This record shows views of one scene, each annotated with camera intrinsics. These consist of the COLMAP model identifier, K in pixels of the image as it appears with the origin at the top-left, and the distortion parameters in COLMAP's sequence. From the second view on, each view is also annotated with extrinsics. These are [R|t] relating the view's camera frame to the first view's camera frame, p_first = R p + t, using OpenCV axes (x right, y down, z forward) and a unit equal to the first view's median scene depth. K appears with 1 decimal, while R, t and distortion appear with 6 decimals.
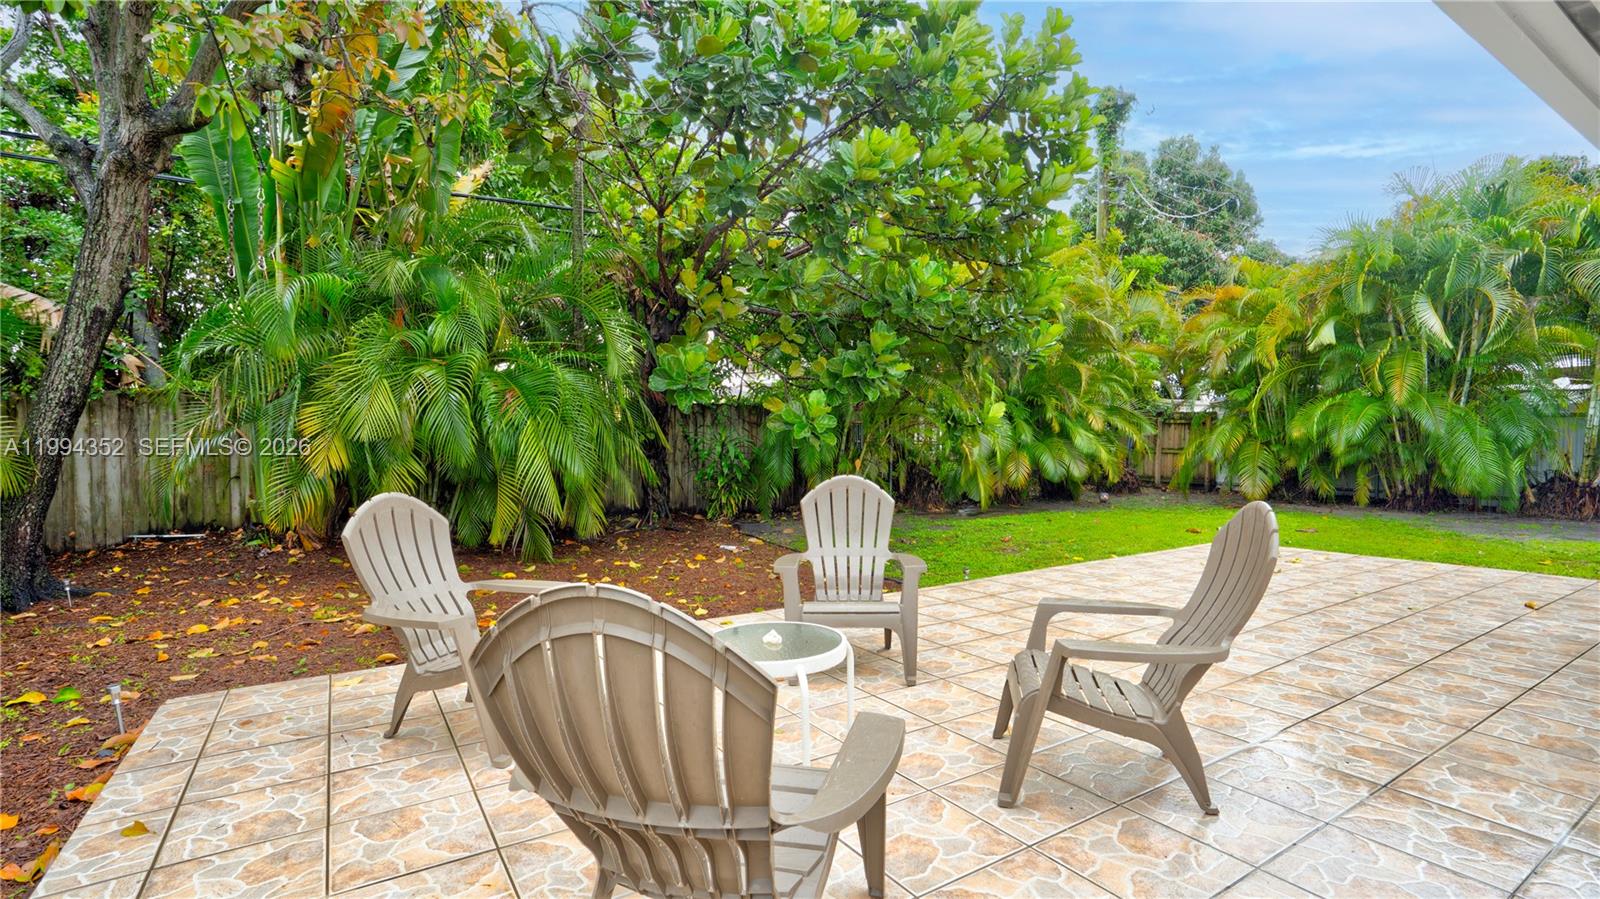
lens RADIAL K [[746.9, 0, 819.3], [0, 746.9, 446.6], [0, 0, 1]] dist [-0.054065, 0.017543]
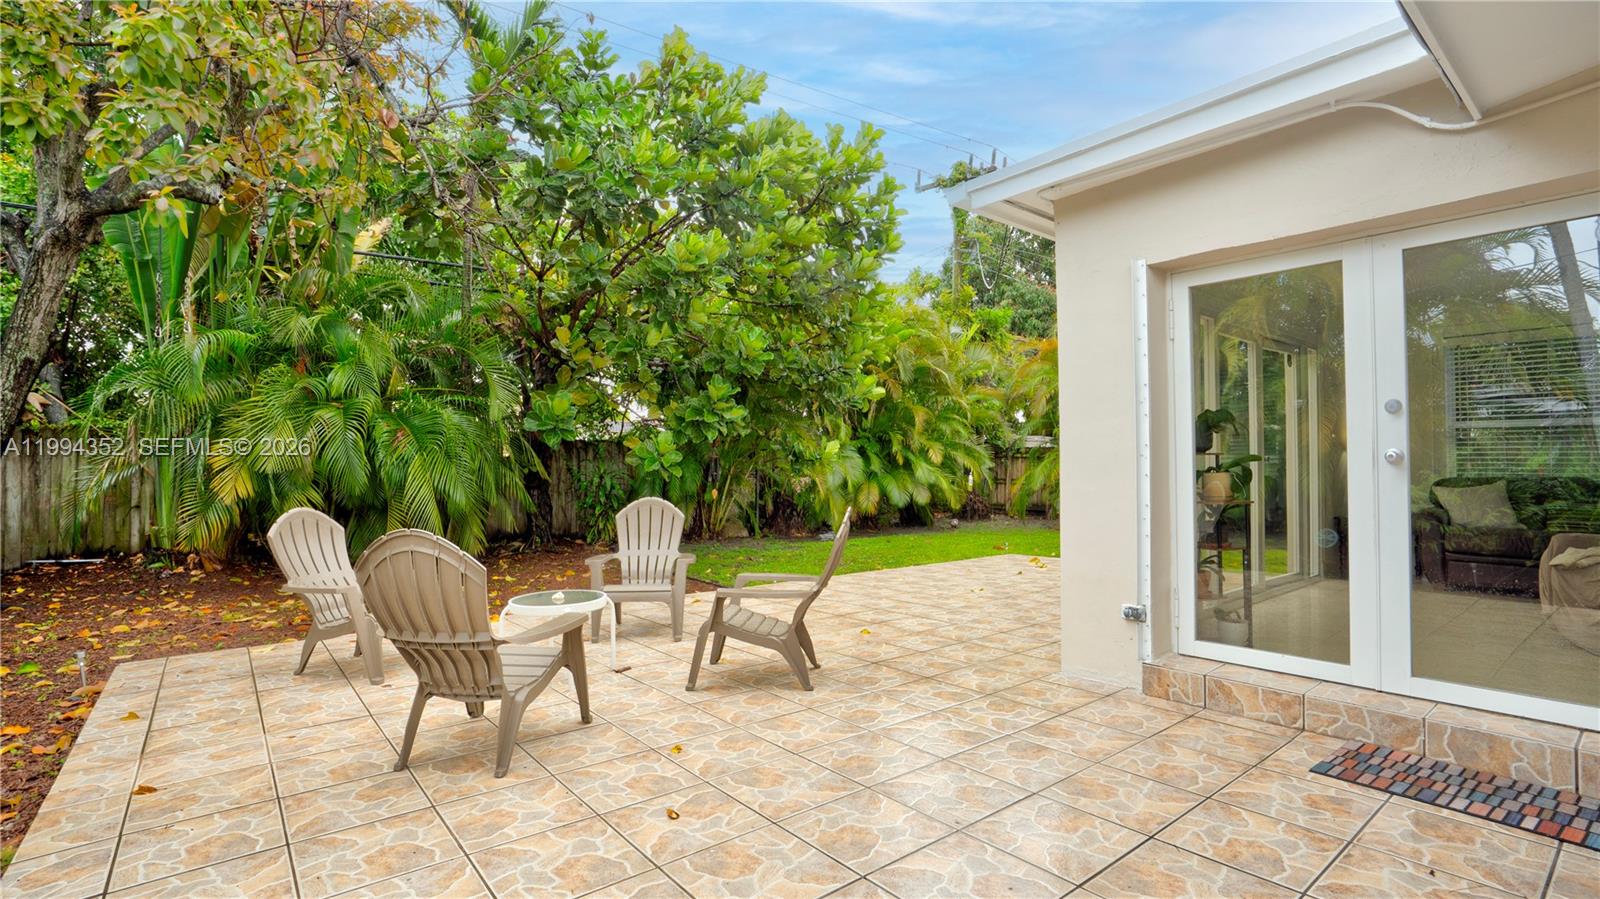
lens RADIAL K [[746.9, 0, 819.3], [0, 746.9, 446.6], [0, 0, 1]] dist [-0.054065, 0.017543]
pose [[0.993883, 0.001853, 0.110423, 0.110764], [0.003027, 0.999027, -0.044009, 0.003889], [-0.110397, 0.044074, 0.992910, -0.224117]]
